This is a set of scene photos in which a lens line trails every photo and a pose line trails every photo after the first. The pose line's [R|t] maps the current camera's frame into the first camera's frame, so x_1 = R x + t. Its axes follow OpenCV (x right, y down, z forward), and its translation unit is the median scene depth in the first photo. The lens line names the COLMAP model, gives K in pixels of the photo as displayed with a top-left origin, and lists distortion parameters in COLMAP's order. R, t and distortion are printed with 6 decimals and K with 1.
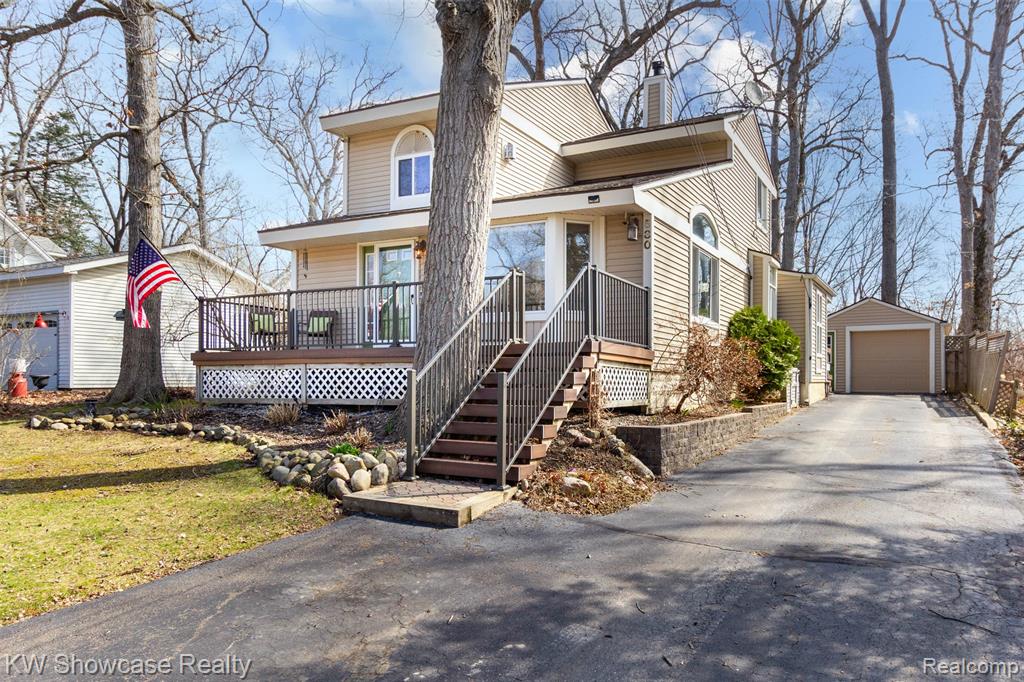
lens RADIAL K [[728.7, 0, 534.0], [0, 728.7, 371.2], [0, 0, 1]] dist [0.001559, 0.000600]
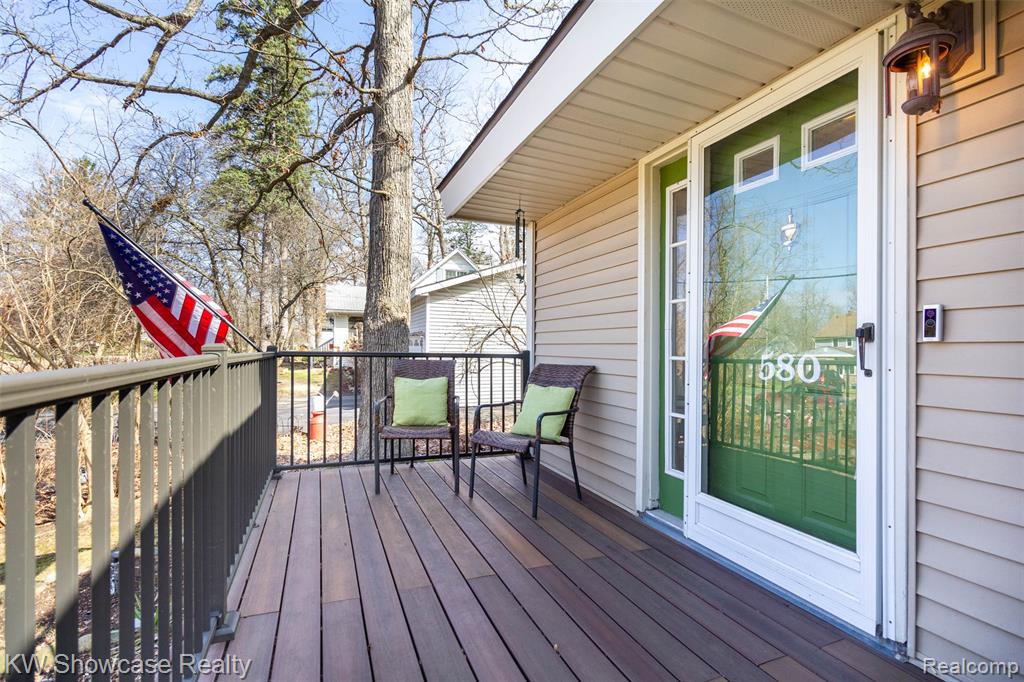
lens RADIAL K [[480.8, 0, 516.1], [0, 480.8, 347.7], [0, 0, 1]] dist [0.005879, -0.000109]
pose [[0.762364, 0.004171, -0.647134, -0.128769], [0.004783, 0.999916, 0.012079, -0.084756], [0.647130, -0.012304, 0.762280, 0.703265]]
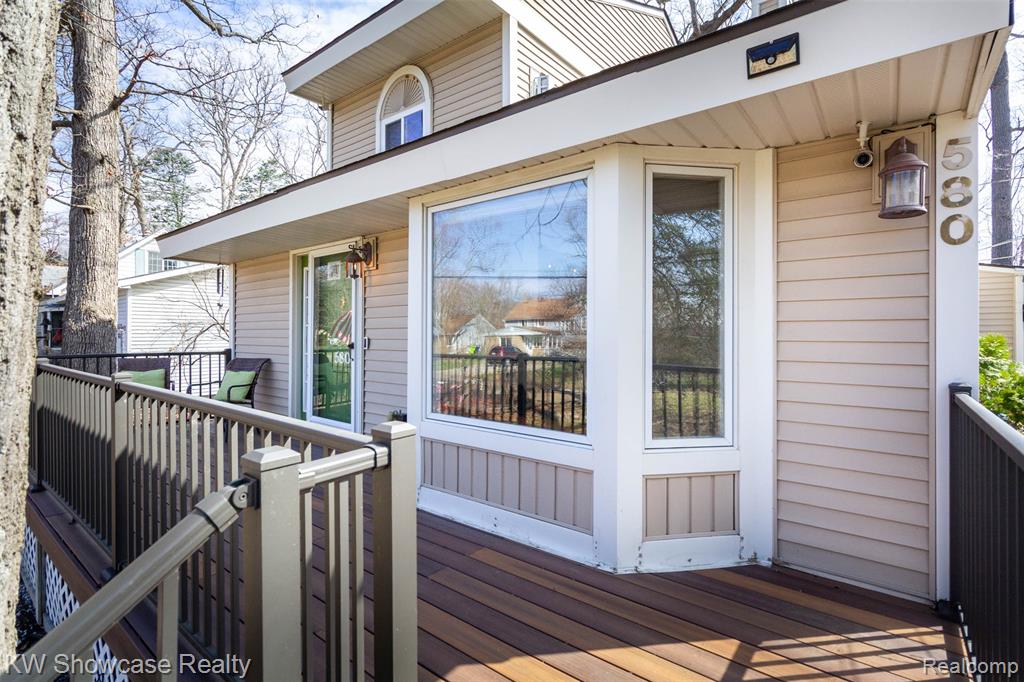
lens RADIAL K [[480.8, 0, 517.8], [0, 480.8, 329.1], [0, 0, 1]] dist [0.005879, -0.000109]
pose [[0.981848, -0.005263, -0.189595, 0.018438], [0.006983, 0.999940, 0.008405, -0.098392], [0.189540, -0.009577, 0.981826, 0.559337]]
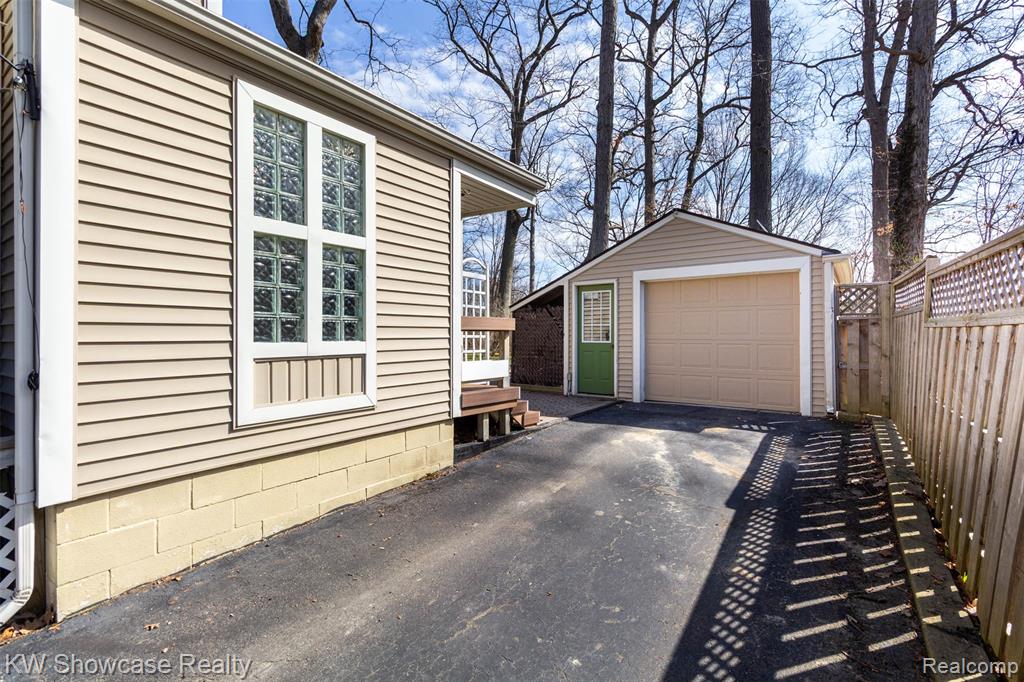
lens RADIAL K [[480.8, 0, 523.9], [0, 480.8, 327.6], [0, 0, 1]] dist [0.005879, -0.000109]
pose [[0.995434, -0.004854, -0.095325, 0.588394], [0.005106, 0.999984, 0.002402, -0.035527], [0.095312, -0.002878, 0.995443, 1.007631]]
